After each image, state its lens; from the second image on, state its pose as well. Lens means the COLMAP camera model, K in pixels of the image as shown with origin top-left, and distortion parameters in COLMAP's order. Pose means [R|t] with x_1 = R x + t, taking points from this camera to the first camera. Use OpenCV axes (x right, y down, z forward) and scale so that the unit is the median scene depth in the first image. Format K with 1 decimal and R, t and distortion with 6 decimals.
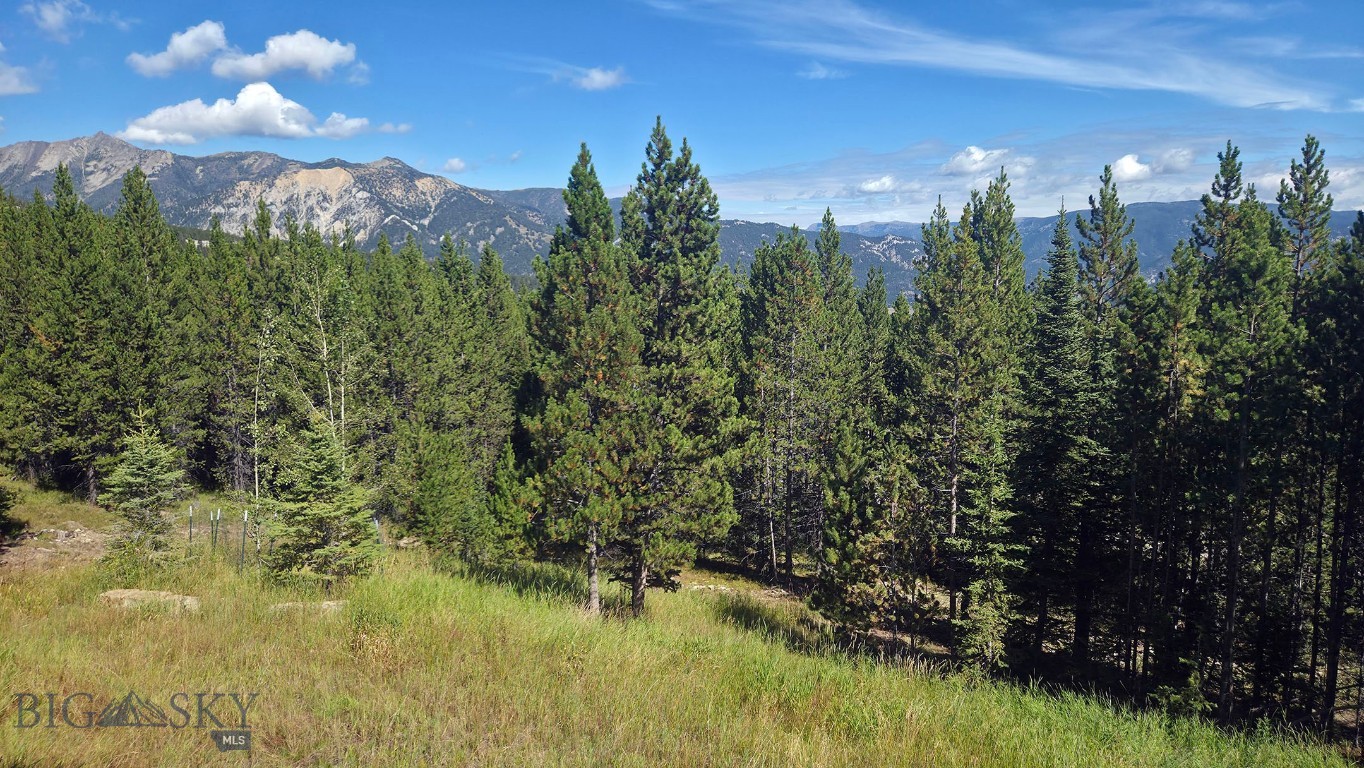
lens RADIAL K [[883.0, 0, 685.5], [0, 883.0, 390.1], [0, 0, 1]] dist [0.082739, -0.075393]
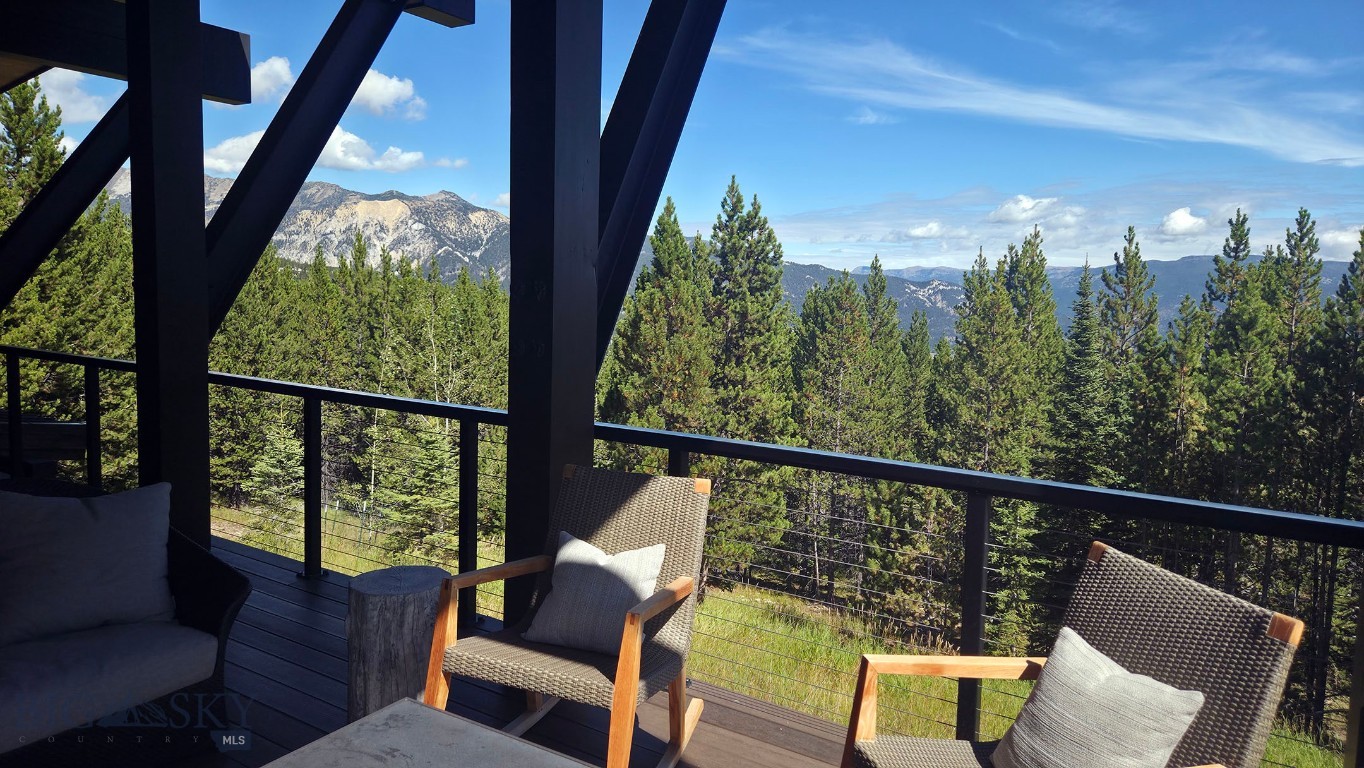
lens RADIAL K [[897.0, 0, 682.0], [0, 897.0, 384.0], [0, 0, 1]] dist [0.084828, -0.077249]
pose [[0.998281, 0.036065, -0.046198, -0.030806], [-0.038349, 0.998036, -0.049530, 0.024891], [0.044321, 0.051217, 0.997704, -0.158822]]
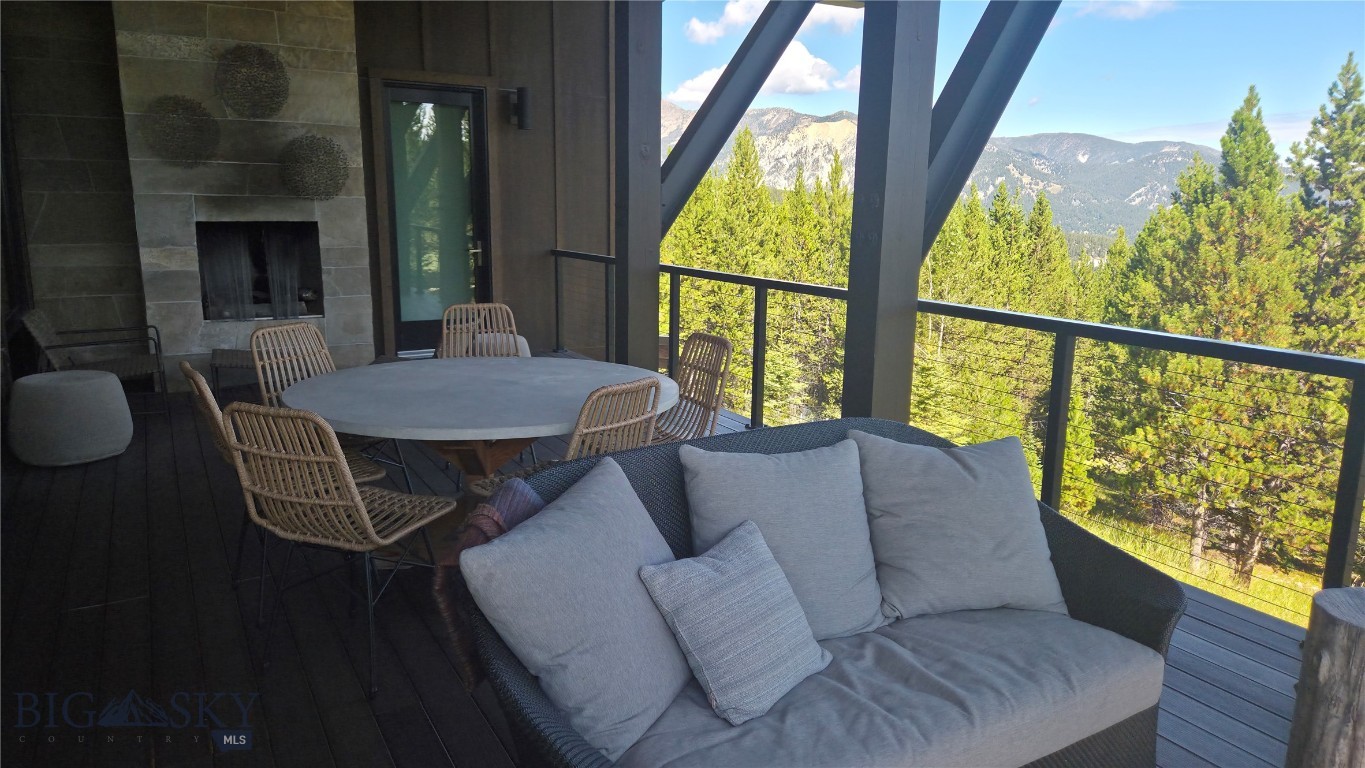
lens RADIAL K [[897.7, 0, 682.5], [0, 897.7, 384.0], [0, 0, 1]] dist [0.084828, -0.077249]
pose [[0.869838, 0.114722, -0.479814, -0.125117], [-0.093873, 0.993306, 0.067318, 0.025736], [0.484325, -0.013514, 0.874784, -0.138441]]
